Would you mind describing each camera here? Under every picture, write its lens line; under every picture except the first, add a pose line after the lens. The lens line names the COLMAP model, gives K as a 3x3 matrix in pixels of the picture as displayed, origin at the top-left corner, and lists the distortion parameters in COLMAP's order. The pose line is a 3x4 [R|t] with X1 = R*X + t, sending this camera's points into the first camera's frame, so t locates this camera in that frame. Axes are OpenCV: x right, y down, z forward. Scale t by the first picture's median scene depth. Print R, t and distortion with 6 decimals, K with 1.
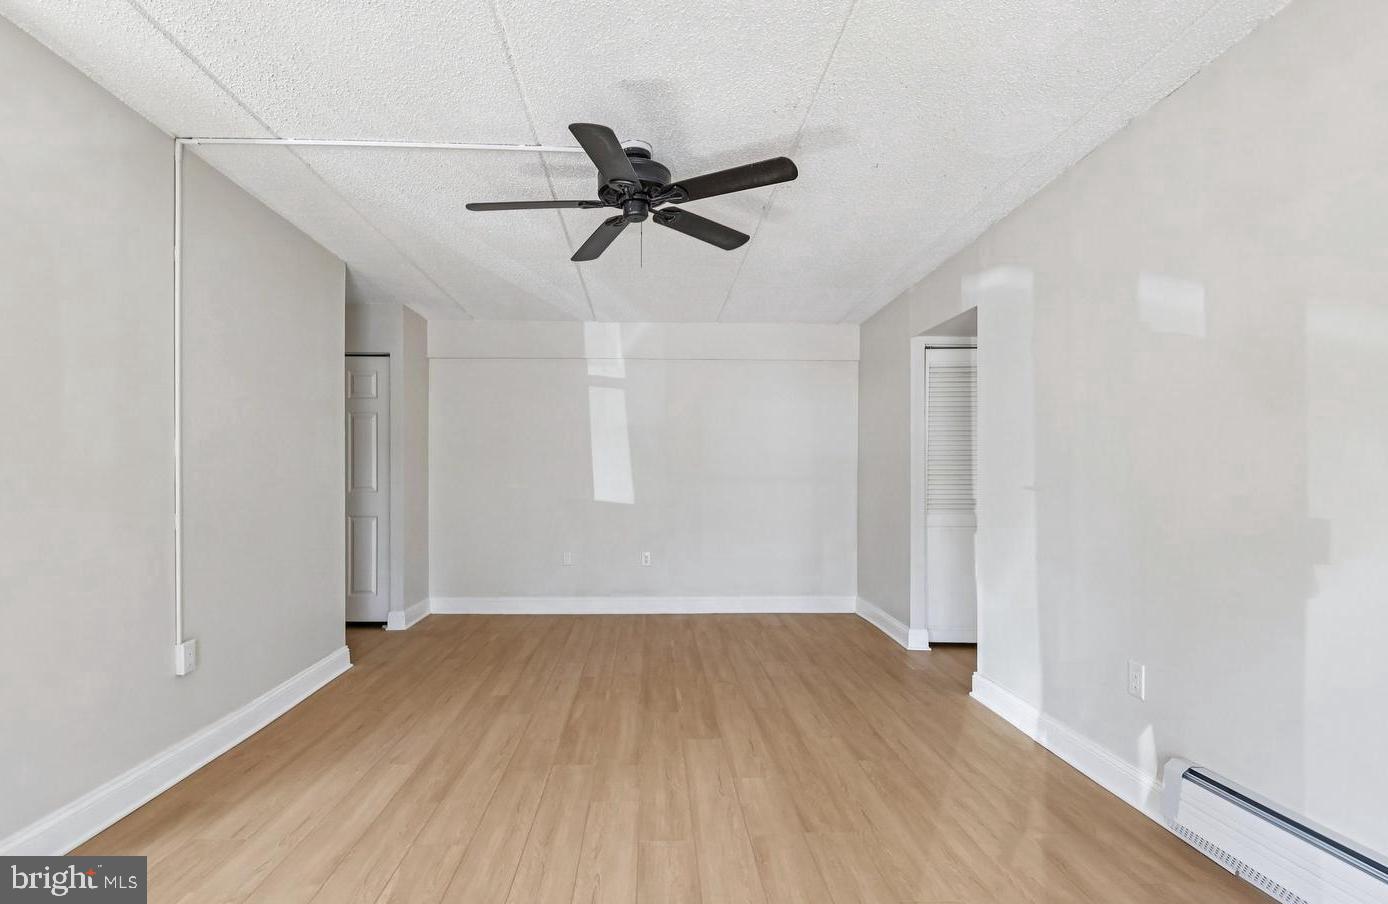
lens RADIAL K [[666.7, 0, 666.9], [0, 666.7, 483.3], [0, 0, 1]] dist [-0.000729, 0.000399]
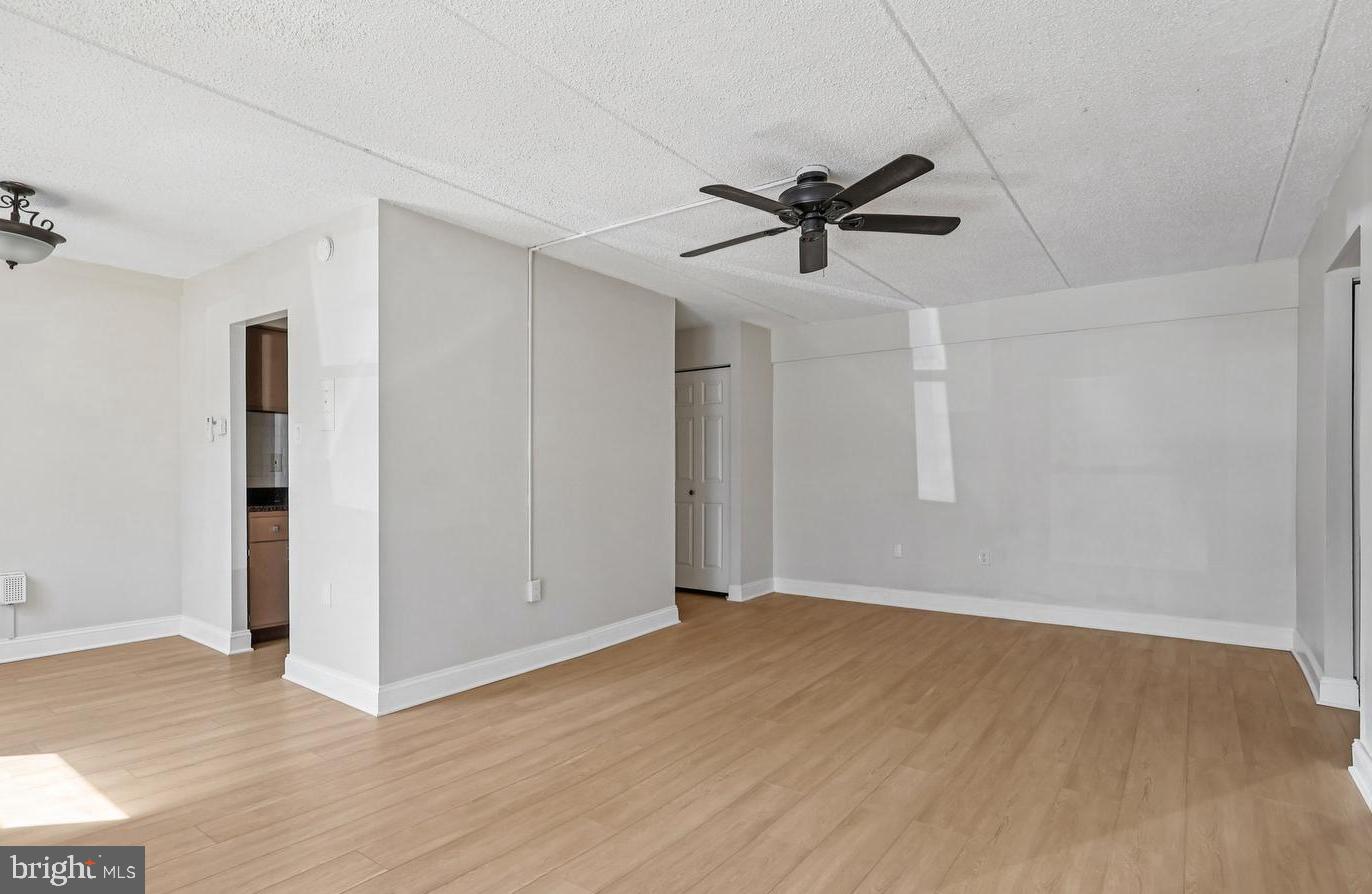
lens RADIAL K [[700.7, 0, 684.5], [0, 700.7, 474.9], [0, 0, 1]] dist [0.000131, -0.000262]
pose [[0.794088, -0.000412, -0.607803, 0.377035], [0.000080, 1.000000, -0.000572, 0.000162], [0.607803, 0.000405, 0.794087, -0.038155]]
